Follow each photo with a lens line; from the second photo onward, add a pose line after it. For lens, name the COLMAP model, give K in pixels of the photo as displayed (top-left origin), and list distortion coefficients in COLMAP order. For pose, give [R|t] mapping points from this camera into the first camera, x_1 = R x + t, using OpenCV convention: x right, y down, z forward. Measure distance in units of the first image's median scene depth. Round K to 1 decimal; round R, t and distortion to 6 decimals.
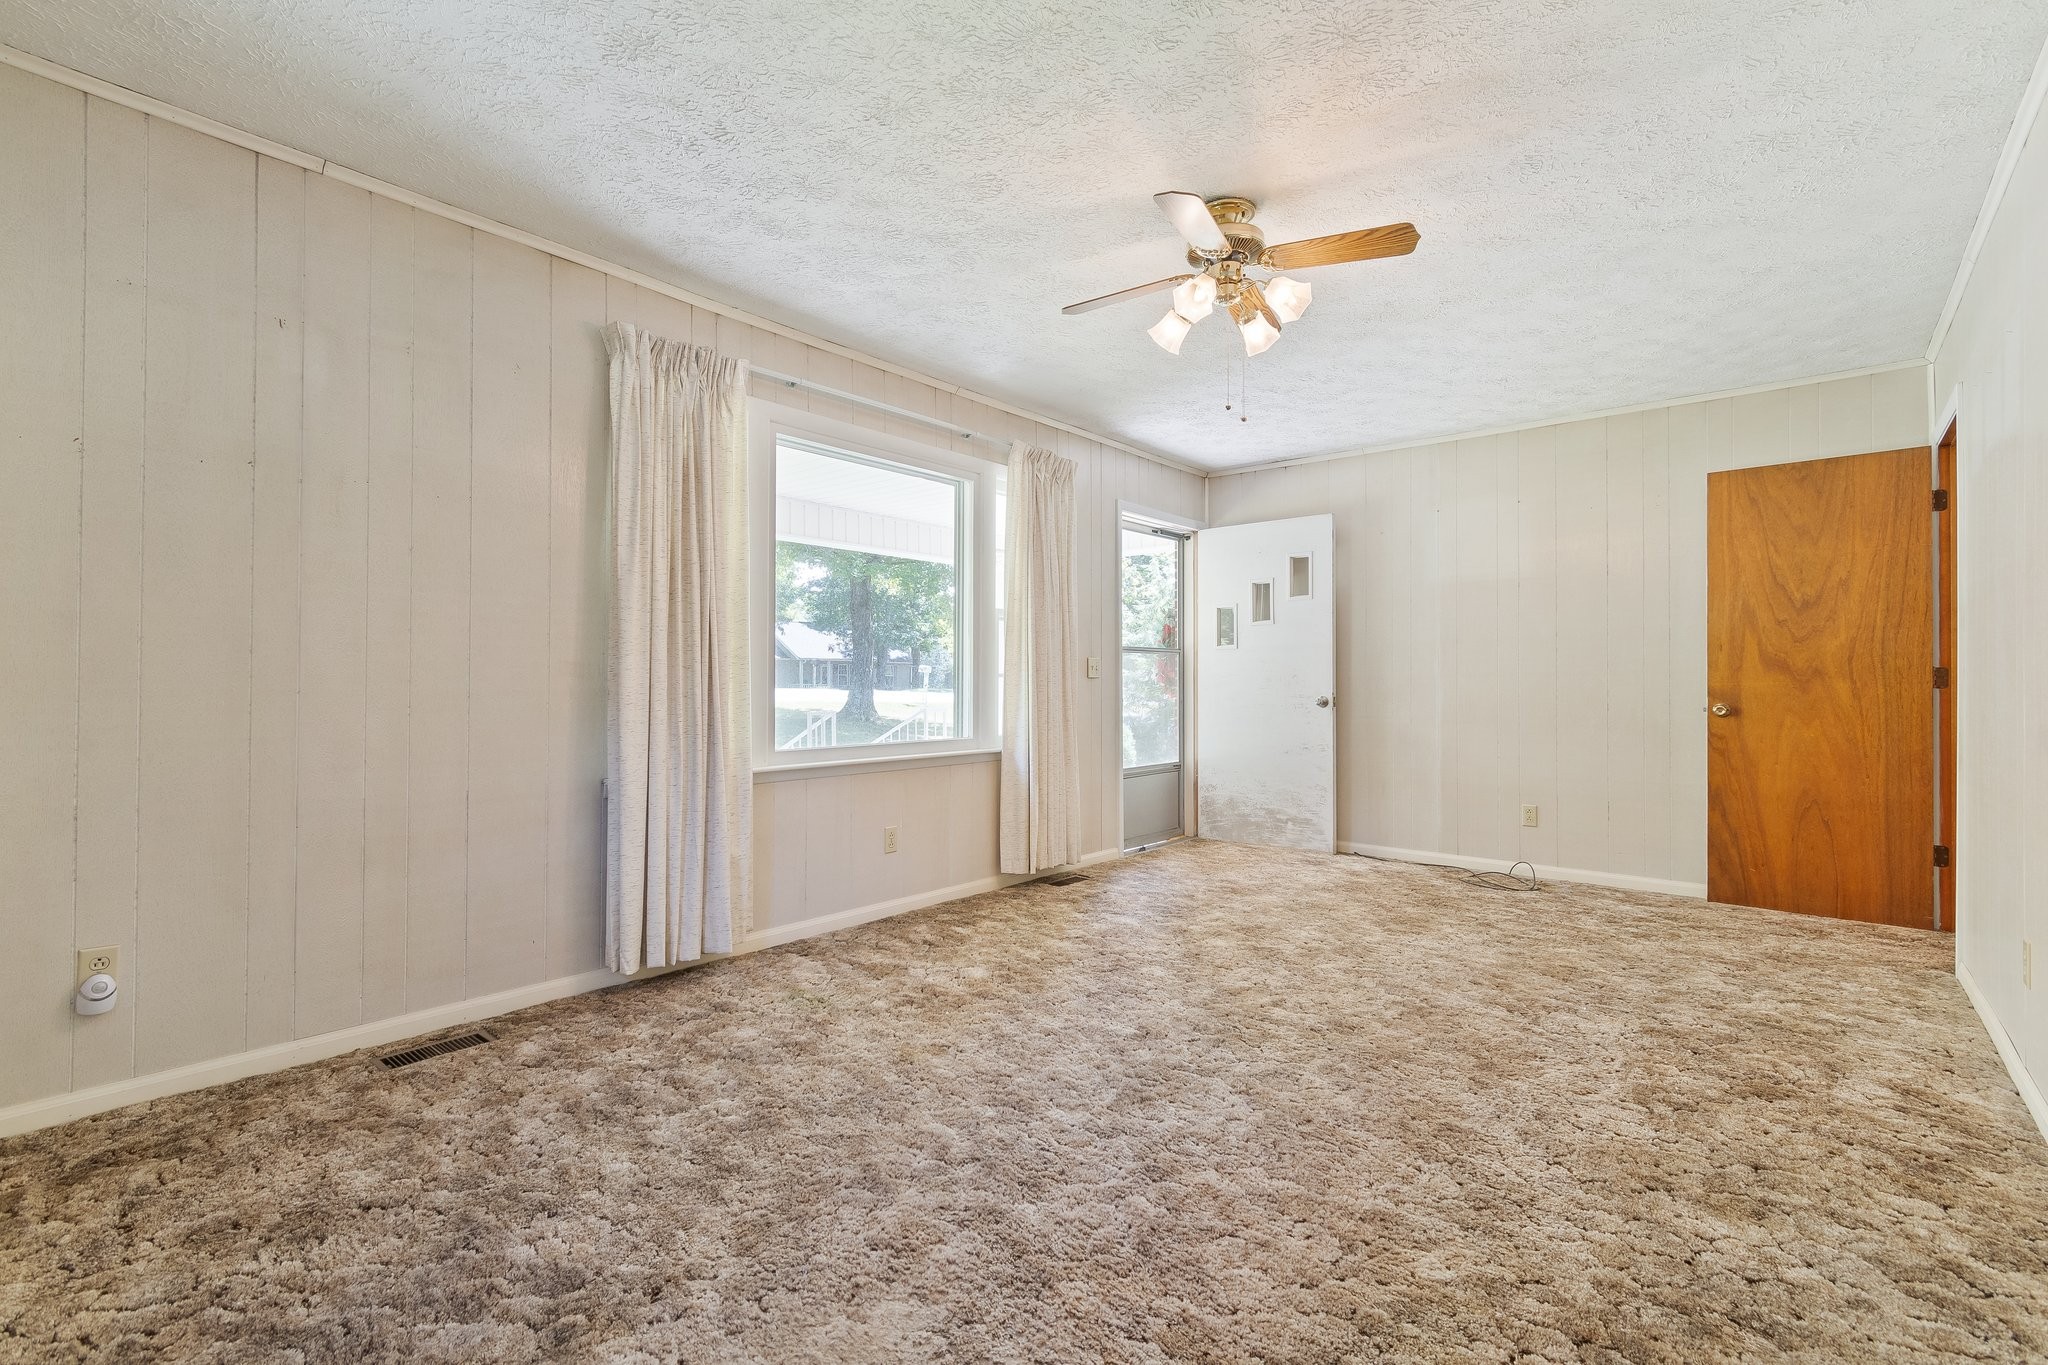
lens RADIAL K [[896.2, 0, 1019.3], [0, 896.2, 682.4], [0, 0, 1]] dist [0.000979, -0.000113]
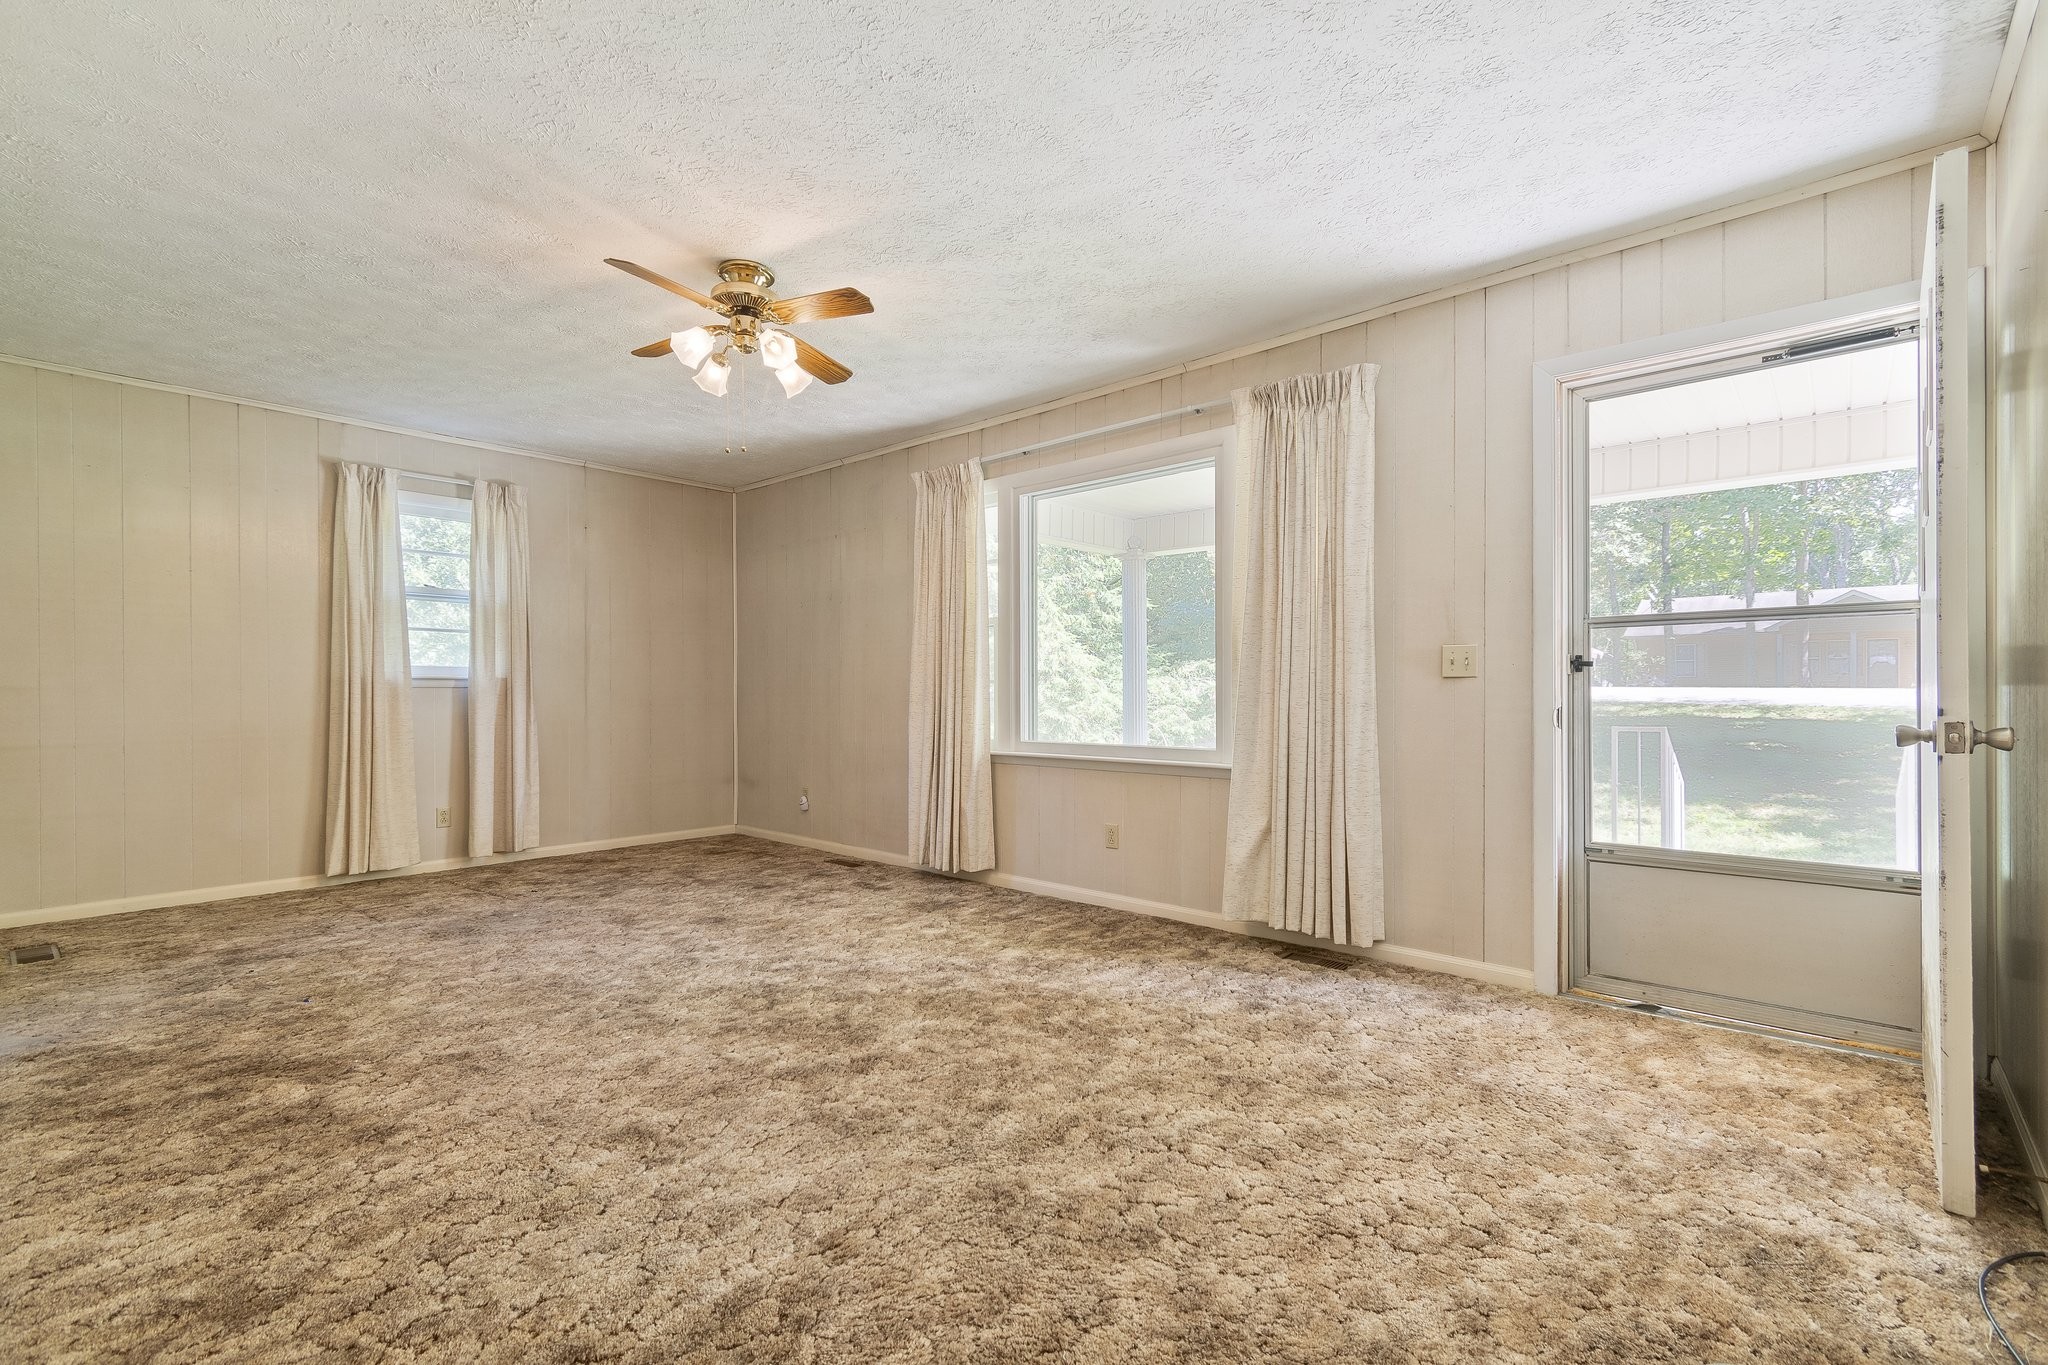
lens RADIAL K [[896.2, 0, 1017.6], [0, 896.2, 686.5], [0, 0, 1]] dist [0.000979, -0.000113]
pose [[-0.005726, -0.006617, -0.999962, 1.026662], [0.006675, 0.999956, -0.006655, 0.003379], [0.999961, -0.006713, -0.005681, 1.019180]]
